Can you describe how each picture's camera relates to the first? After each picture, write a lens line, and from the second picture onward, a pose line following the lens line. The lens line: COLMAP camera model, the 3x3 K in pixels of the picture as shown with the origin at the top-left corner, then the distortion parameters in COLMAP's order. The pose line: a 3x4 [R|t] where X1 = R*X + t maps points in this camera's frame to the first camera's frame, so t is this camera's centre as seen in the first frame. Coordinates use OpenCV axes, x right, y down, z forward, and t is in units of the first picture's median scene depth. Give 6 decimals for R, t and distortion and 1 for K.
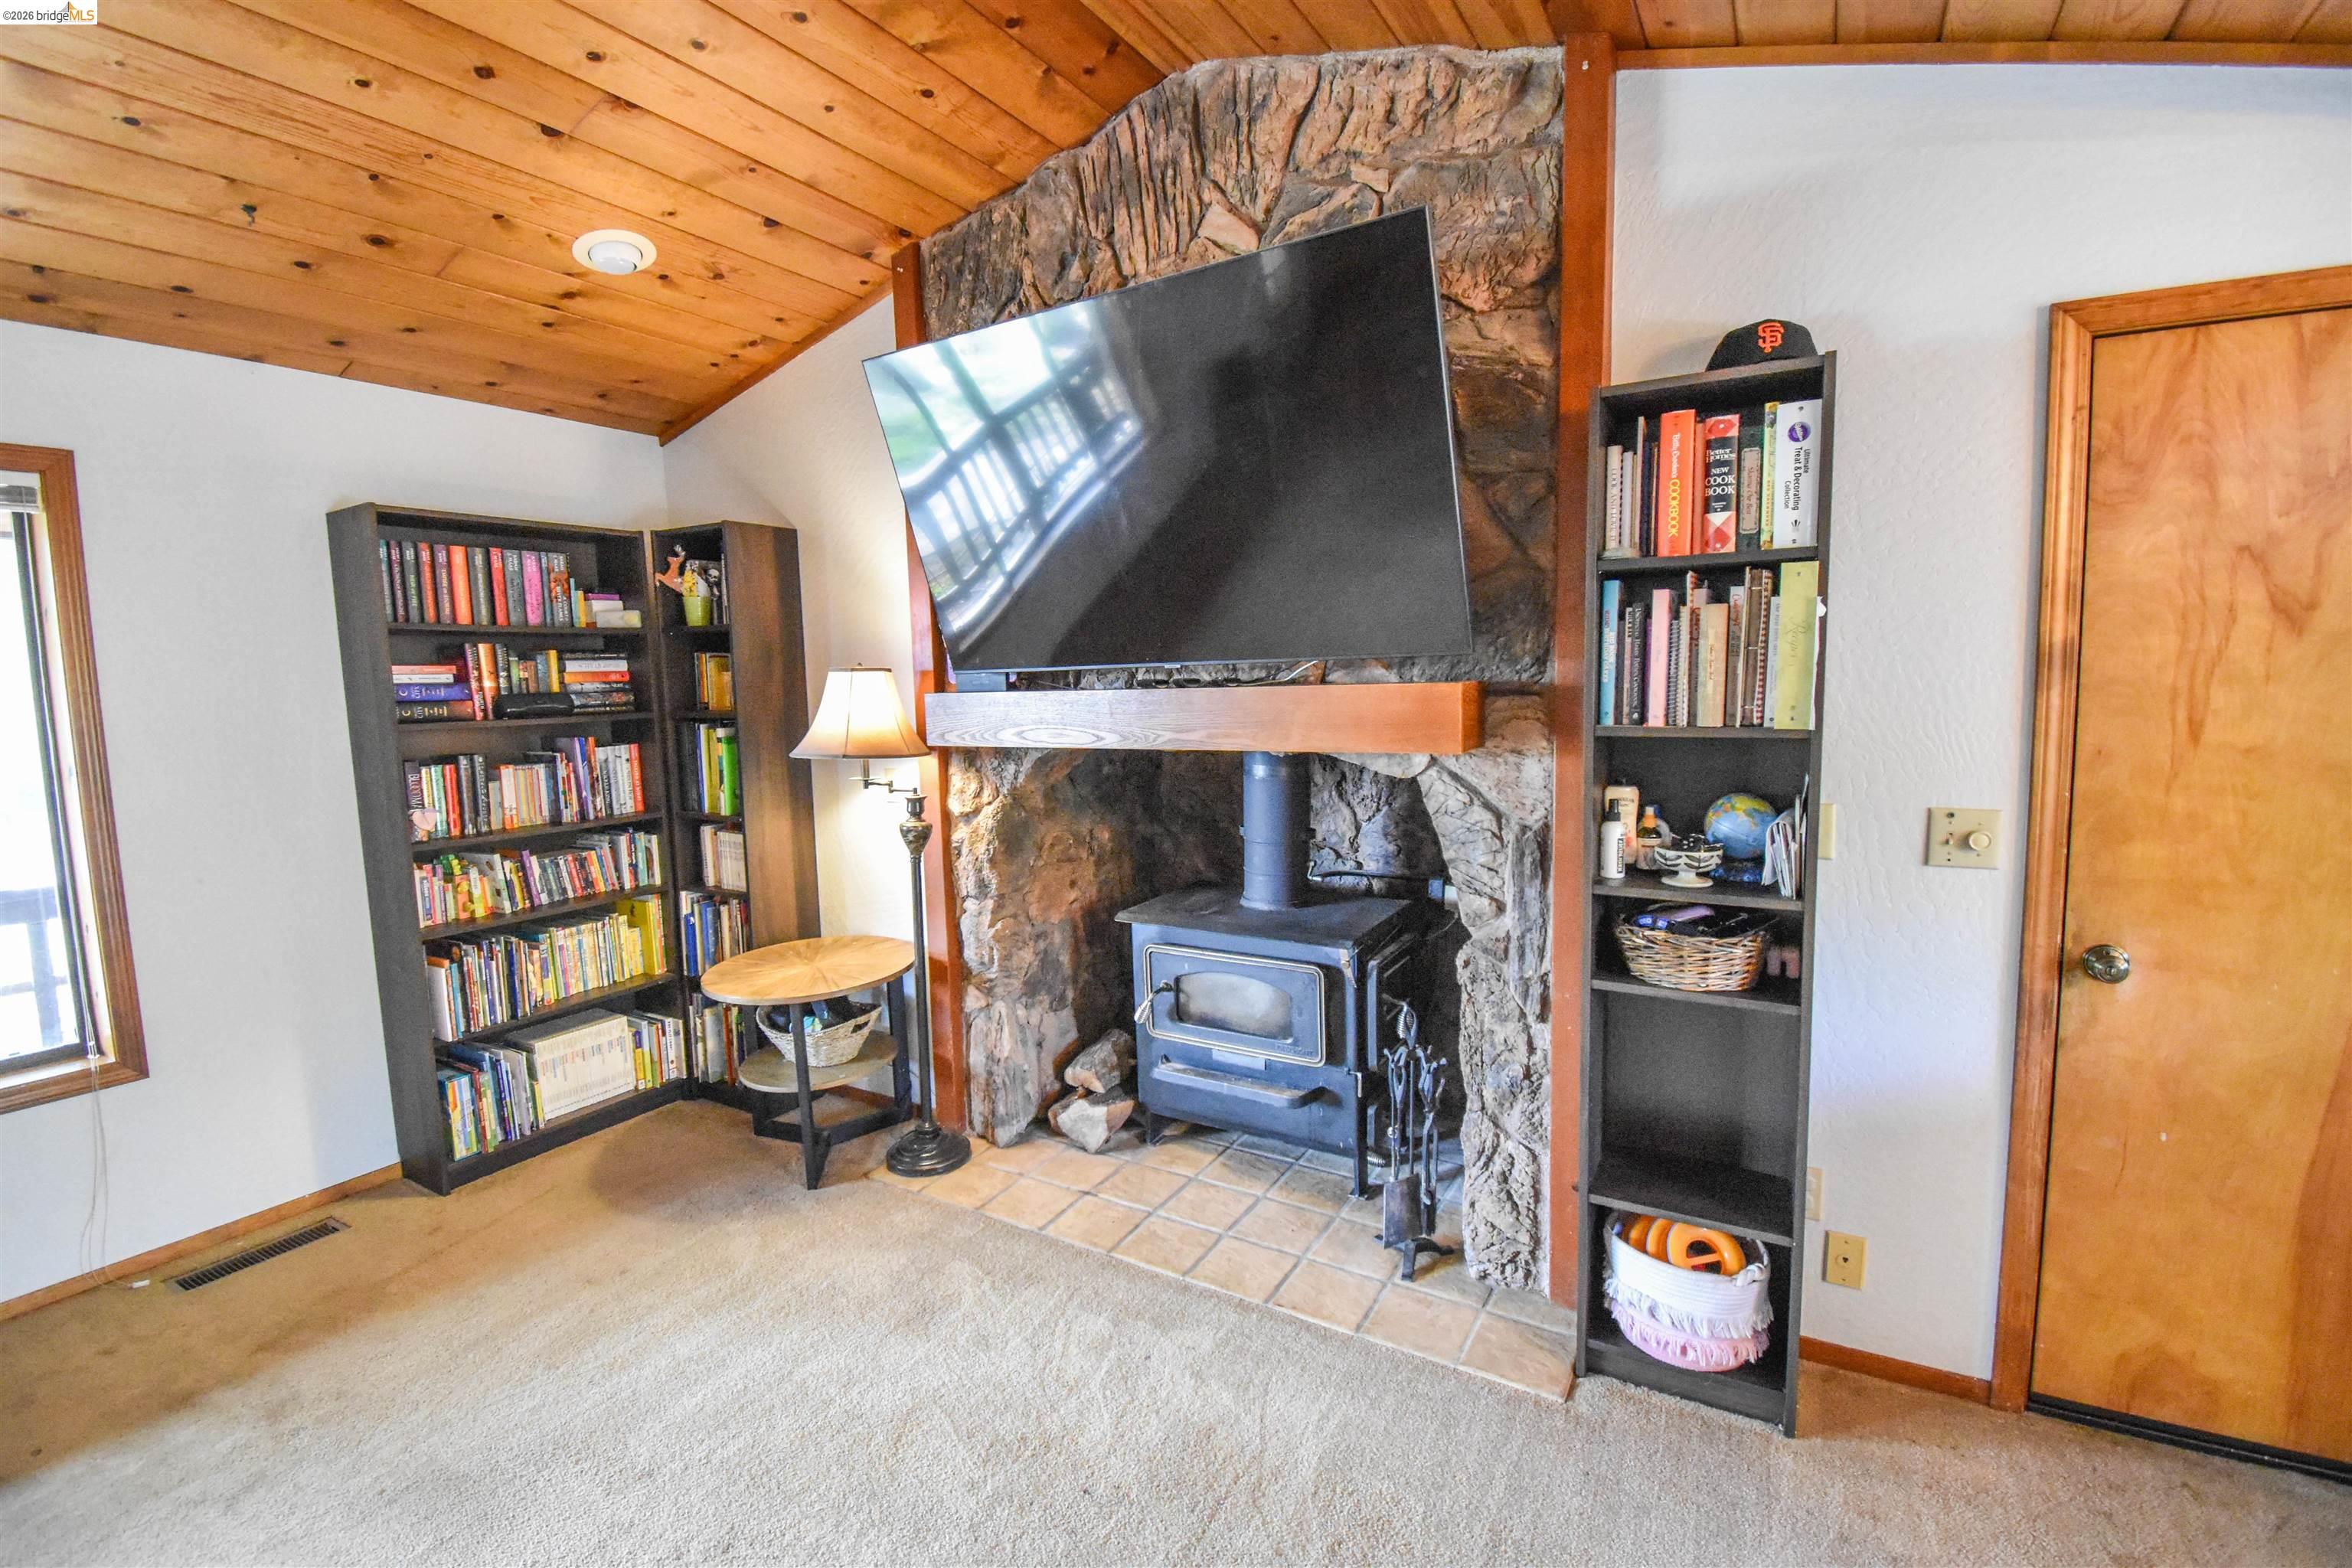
lens RADIAL K [[1031.6, 0, 1179.1], [0, 1031.6, 778.3], [0, 0, 1]] dist [0.022065, -0.026772]
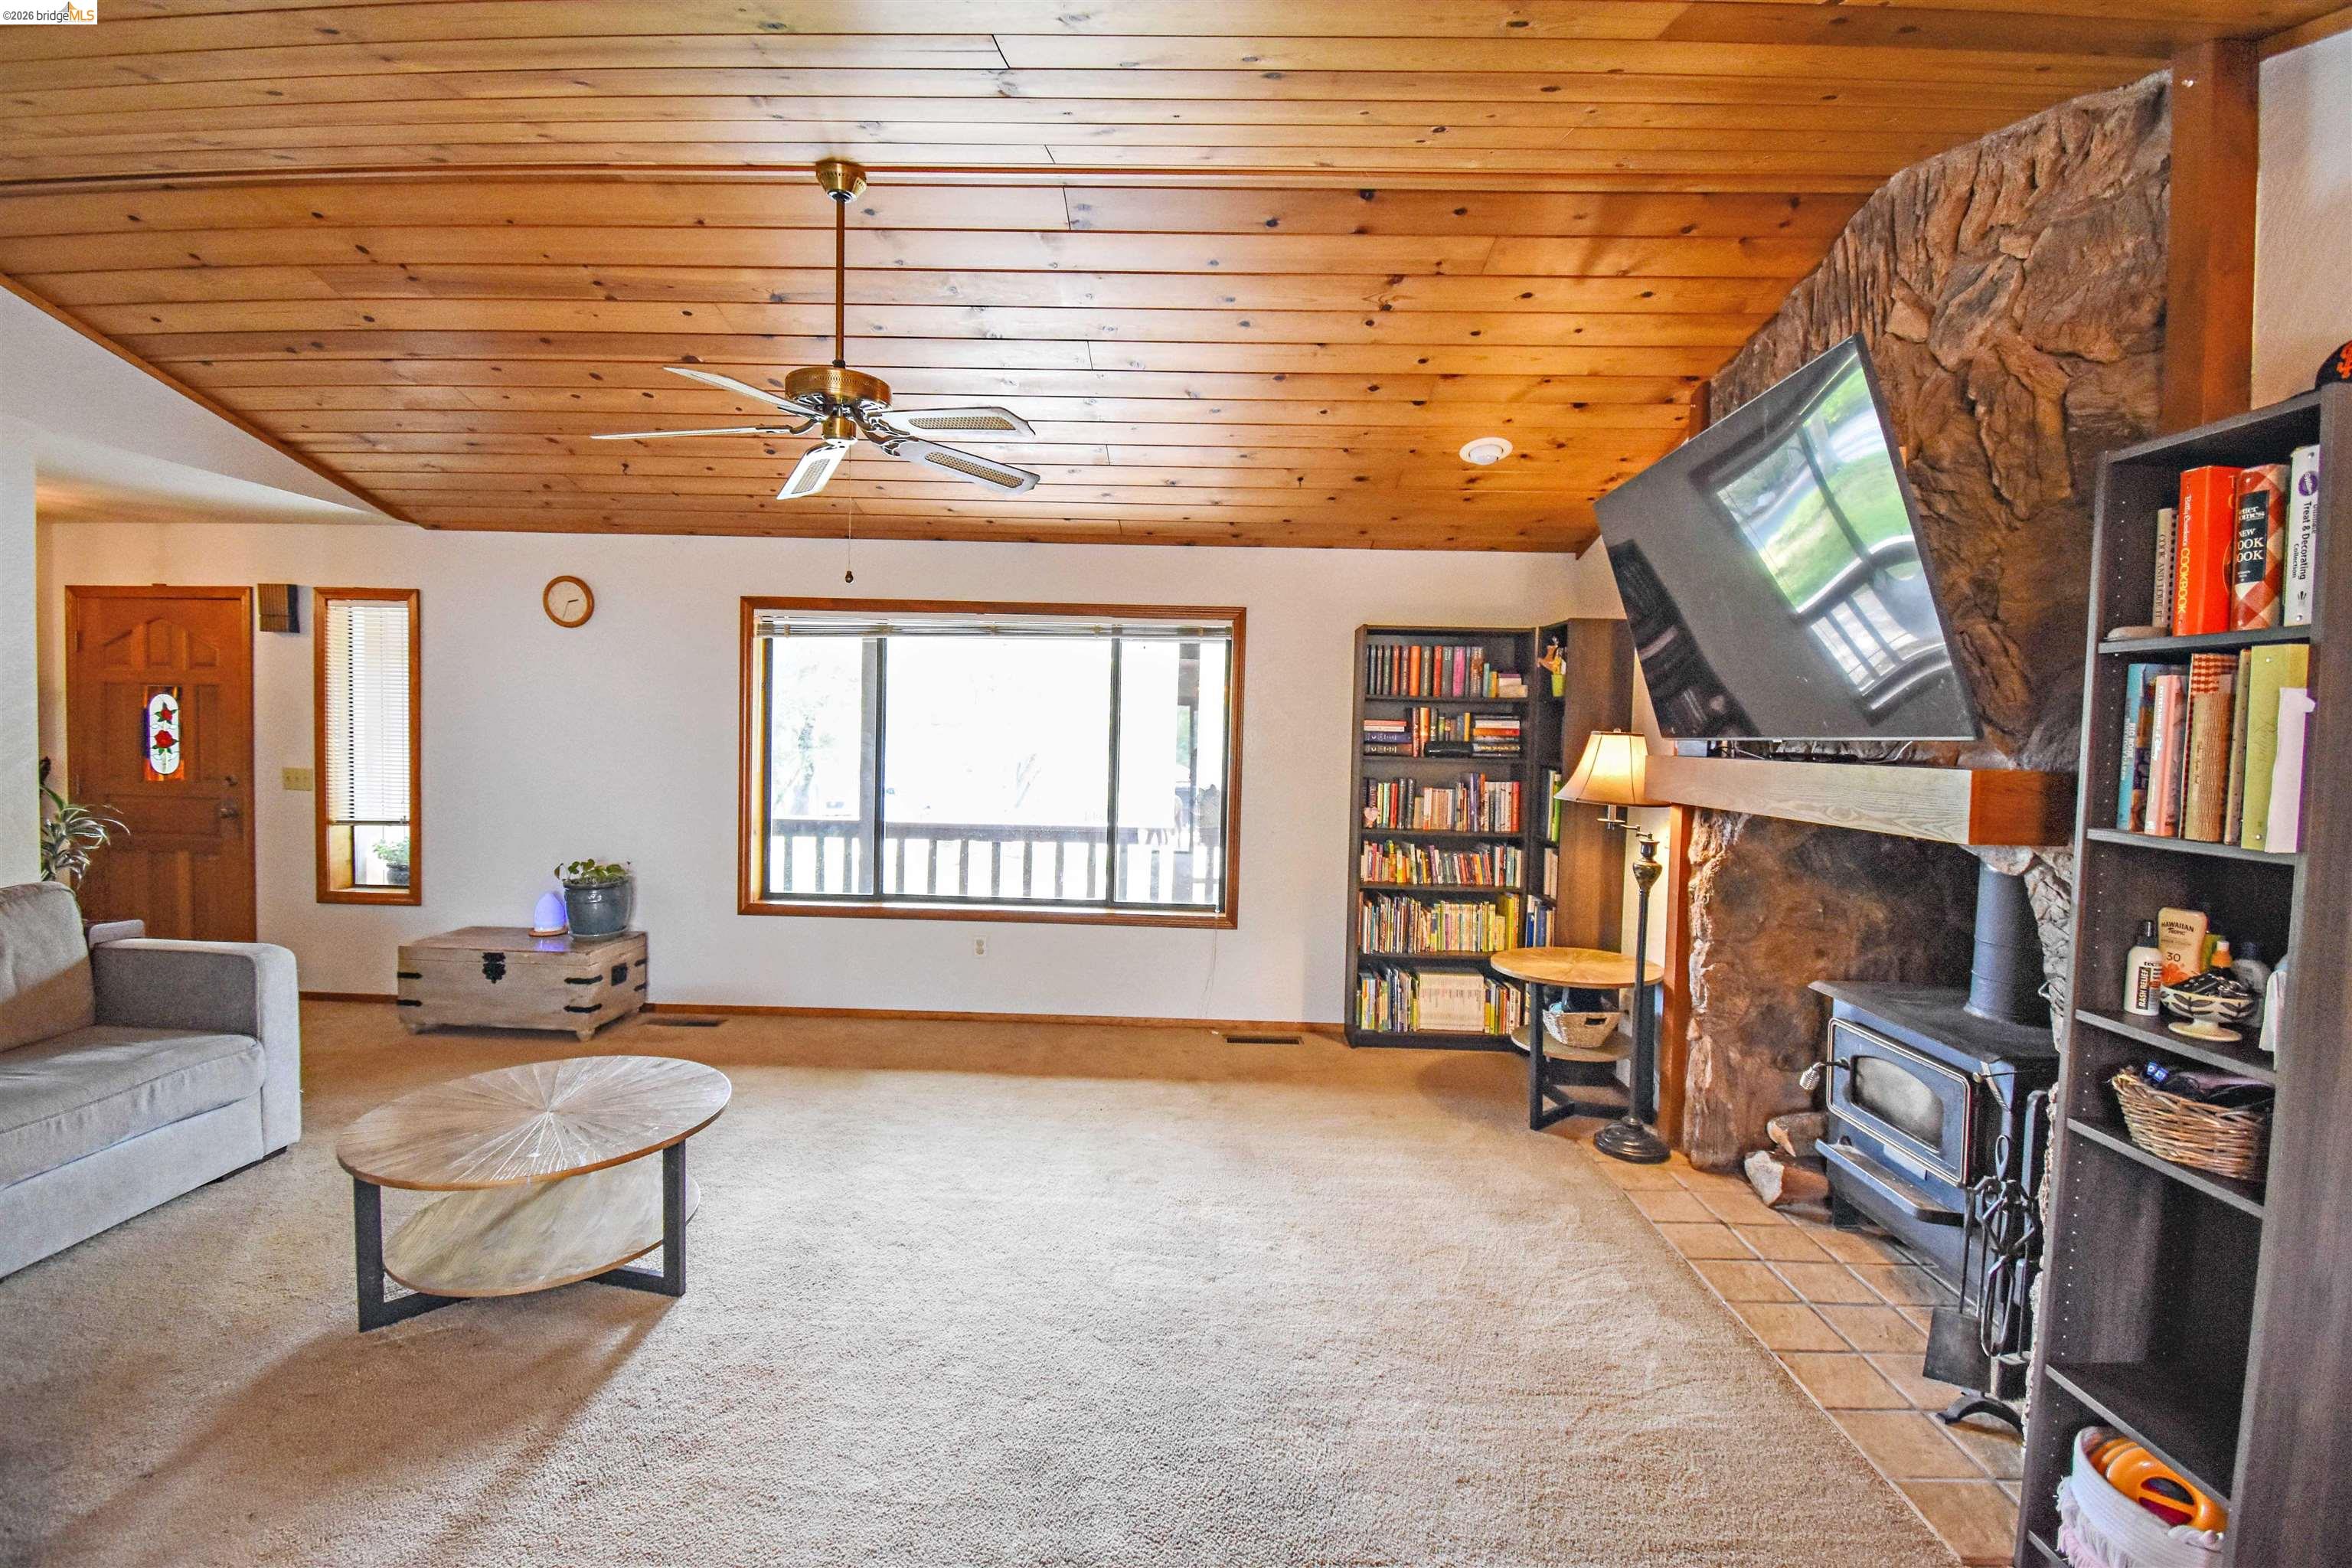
lens RADIAL K [[1031.6, 0, 1179.1], [0, 1031.6, 778.3], [0, 0, 1]] dist [0.022065, -0.026772]
pose [[0.491272, 0.077522, -0.867549, 0.517926], [-0.125772, 0.991906, 0.017413, -0.006912], [0.861878, 0.100558, 0.497046, -0.072139]]
